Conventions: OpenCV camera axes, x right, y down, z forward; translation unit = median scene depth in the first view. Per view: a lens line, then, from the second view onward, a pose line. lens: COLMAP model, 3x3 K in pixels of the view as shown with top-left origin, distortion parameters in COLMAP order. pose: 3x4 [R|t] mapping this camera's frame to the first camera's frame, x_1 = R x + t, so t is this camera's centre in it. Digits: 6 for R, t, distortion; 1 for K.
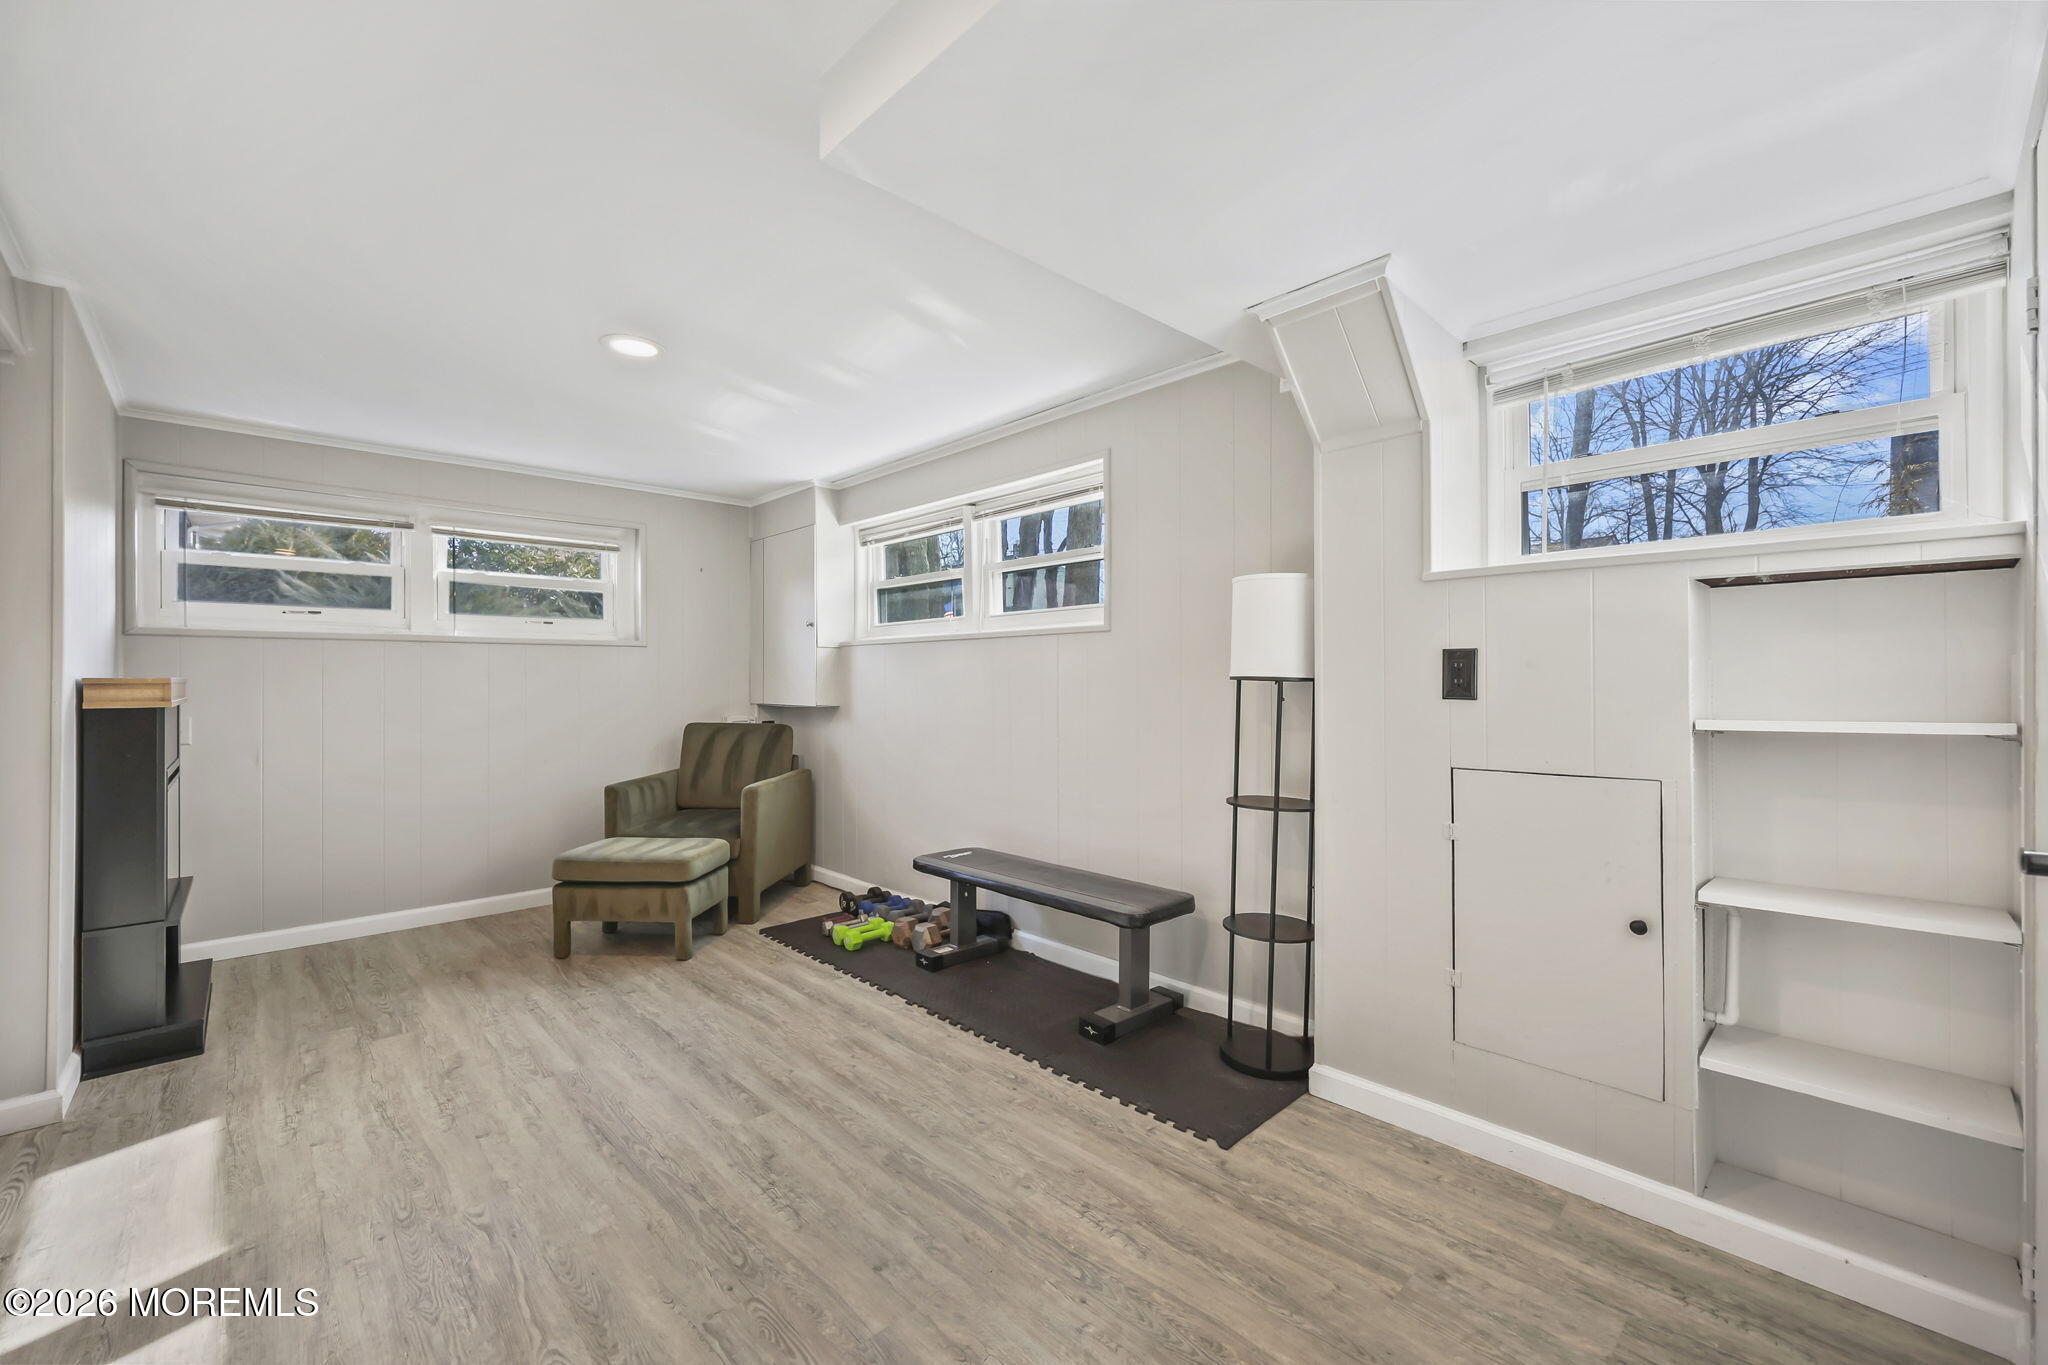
lens RADIAL K [[832.8, 0, 1028.1], [0, 832.8, 681.2], [0, 0, 1]] dist [0.002535, 0.000357]
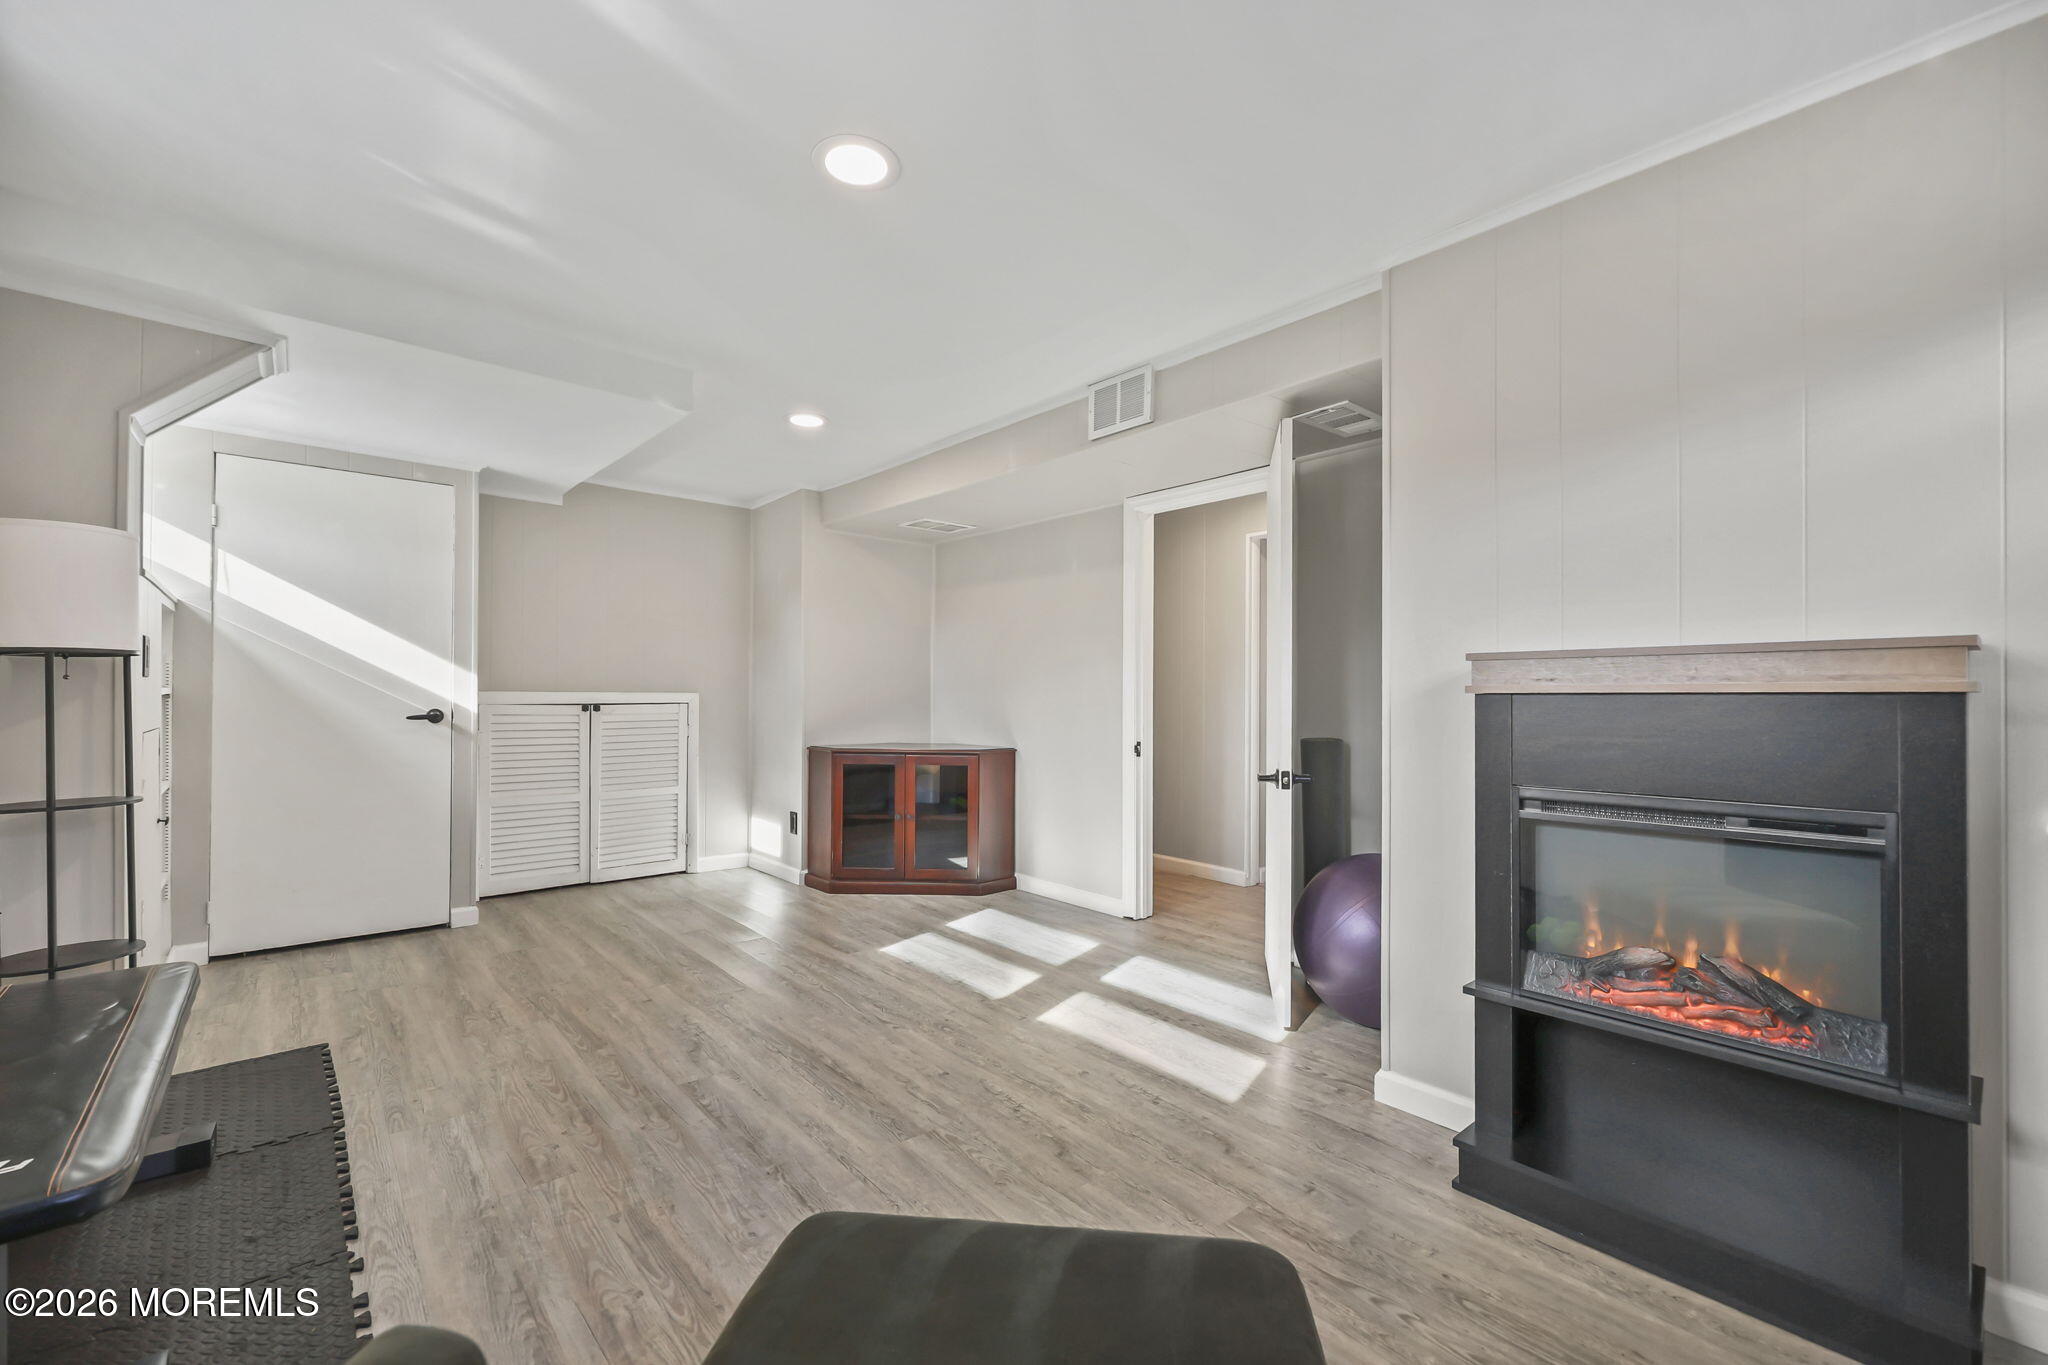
lens RADIAL K [[832.8, 0, 1028.1], [0, 832.8, 681.2], [0, 0, 1]] dist [0.002535, 0.000357]
pose [[-0.999162, -0.001131, 0.040919, -0.756712], [-0.001761, 0.999880, -0.015376, 0.038784], [-0.040897, -0.015435, -0.999044, 1.967759]]
